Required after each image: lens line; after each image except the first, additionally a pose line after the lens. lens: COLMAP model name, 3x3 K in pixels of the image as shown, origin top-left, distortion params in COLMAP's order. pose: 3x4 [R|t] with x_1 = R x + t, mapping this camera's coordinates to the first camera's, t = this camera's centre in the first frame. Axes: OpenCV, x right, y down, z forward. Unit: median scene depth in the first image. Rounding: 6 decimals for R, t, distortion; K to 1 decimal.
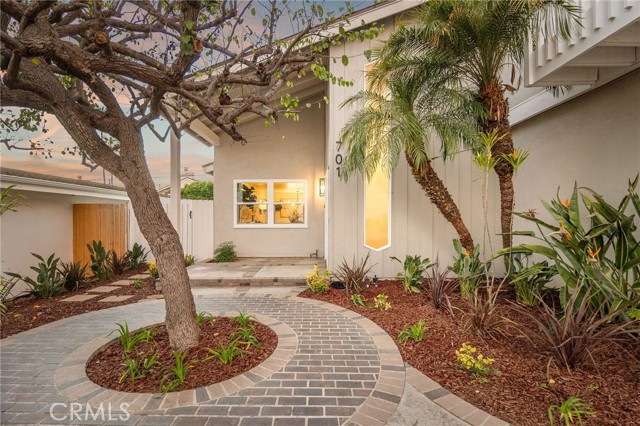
lens RADIAL K [[324.2, 0, 320.9], [0, 324.2, 214.1], [0, 0, 1]] dist [-0.000558, 0.000155]
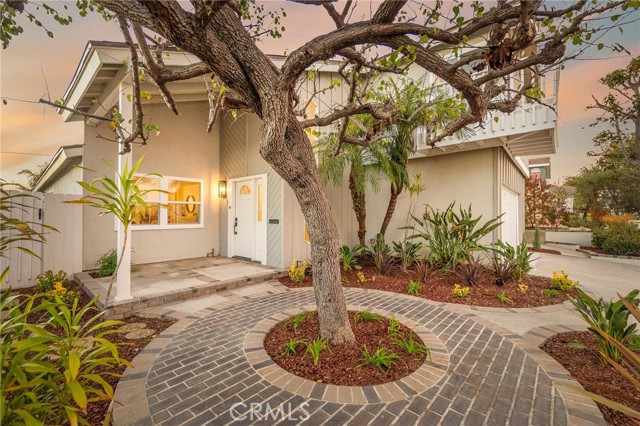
lens RADIAL K [[275.3, 0, 319.8], [0, 275.3, 213.4], [0, 0, 1]] dist [-0.005168, -0.000223]
pose [[0.659063, 0.007304, 0.752053, -1.276178], [-0.012494, 0.999921, 0.001238, -0.023126], [-0.751984, -0.010212, 0.659102, 0.482747]]
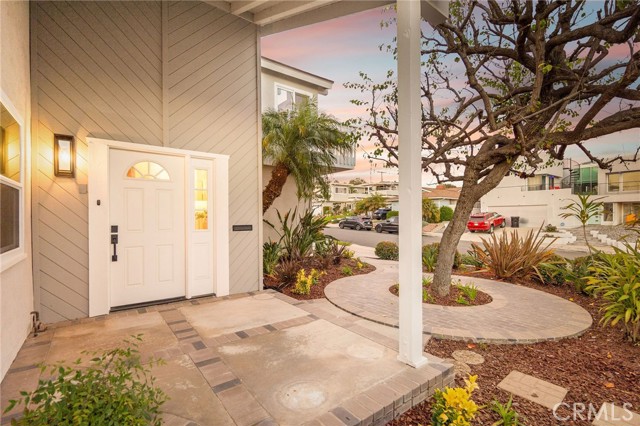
lens RADIAL K [[293.7, 0, 319.8], [0, 293.7, 216.0], [0, 0, 1]] dist [0.005590, 0.000427]
pose [[-0.619426, 0.001345, 0.785054, -1.402839], [-0.008892, 0.999922, -0.008729, -0.007492], [-0.785005, -0.012388, -0.619366, 2.703319]]
